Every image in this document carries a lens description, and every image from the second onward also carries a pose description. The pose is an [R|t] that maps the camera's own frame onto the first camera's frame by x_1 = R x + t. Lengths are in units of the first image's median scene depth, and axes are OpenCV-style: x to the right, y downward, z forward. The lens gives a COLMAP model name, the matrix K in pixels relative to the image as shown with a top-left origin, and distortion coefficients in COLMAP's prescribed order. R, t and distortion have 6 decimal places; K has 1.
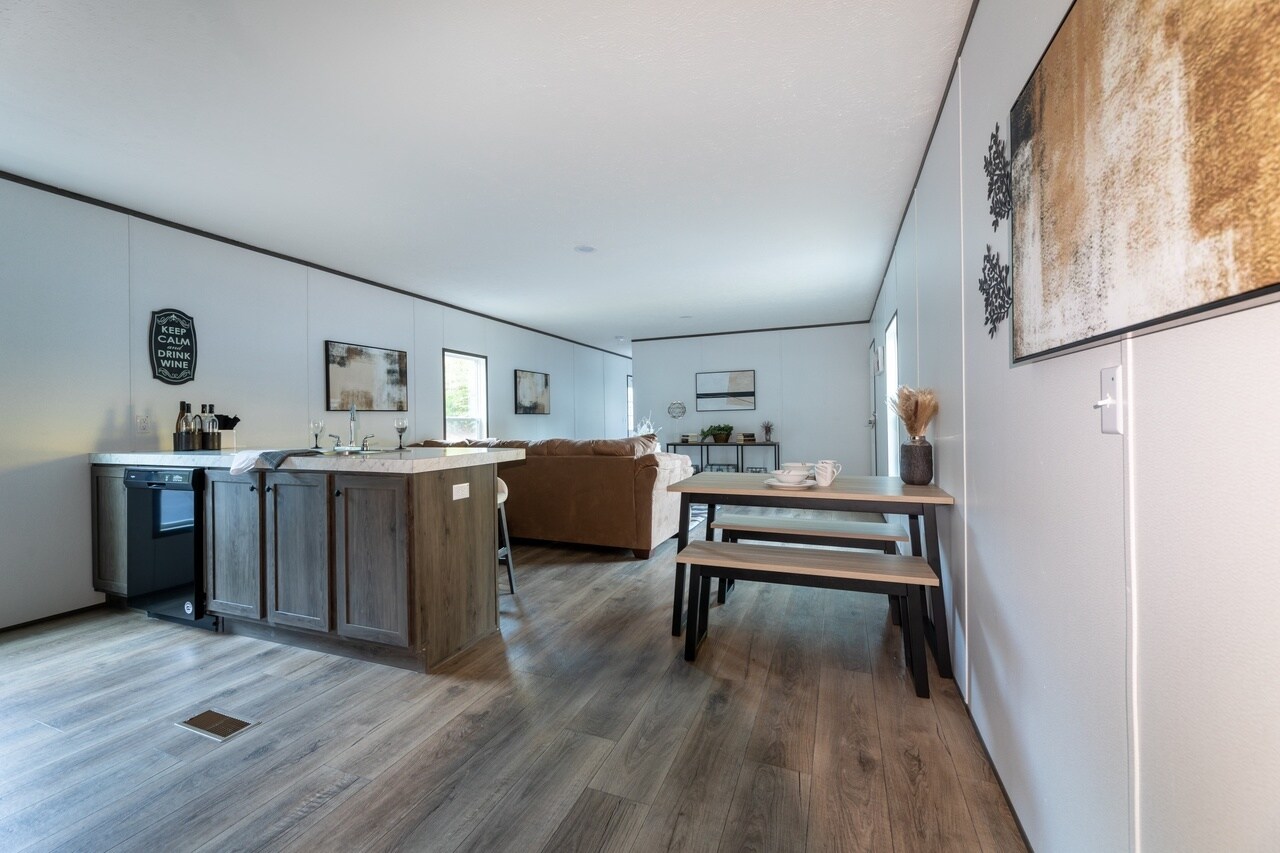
lens RADIAL K [[537.8, 0, 629.6], [0, 537.8, 420.8], [0, 0, 1]] dist [-0.003582, -0.000148]
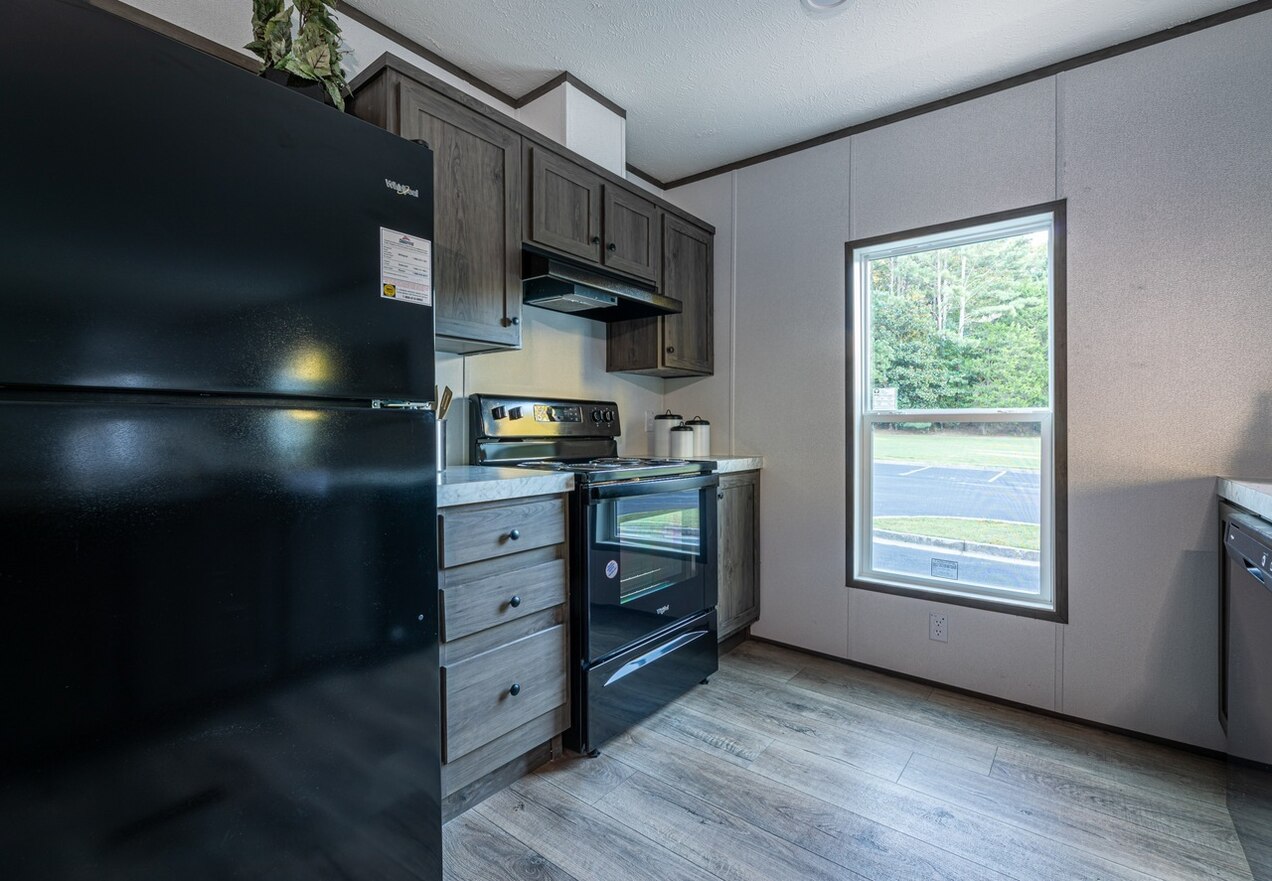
lens RADIAL K [[563.2, 0, 697.5], [0, 563.2, 432.7], [0, 0, 1]] dist [0.002536, 0.000009]
pose [[-0.246474, 0.019872, -0.968946, -0.273788], [0.001376, 0.999796, 0.020155, 0.001912], [0.969149, 0.003635, -0.246451, 0.538369]]
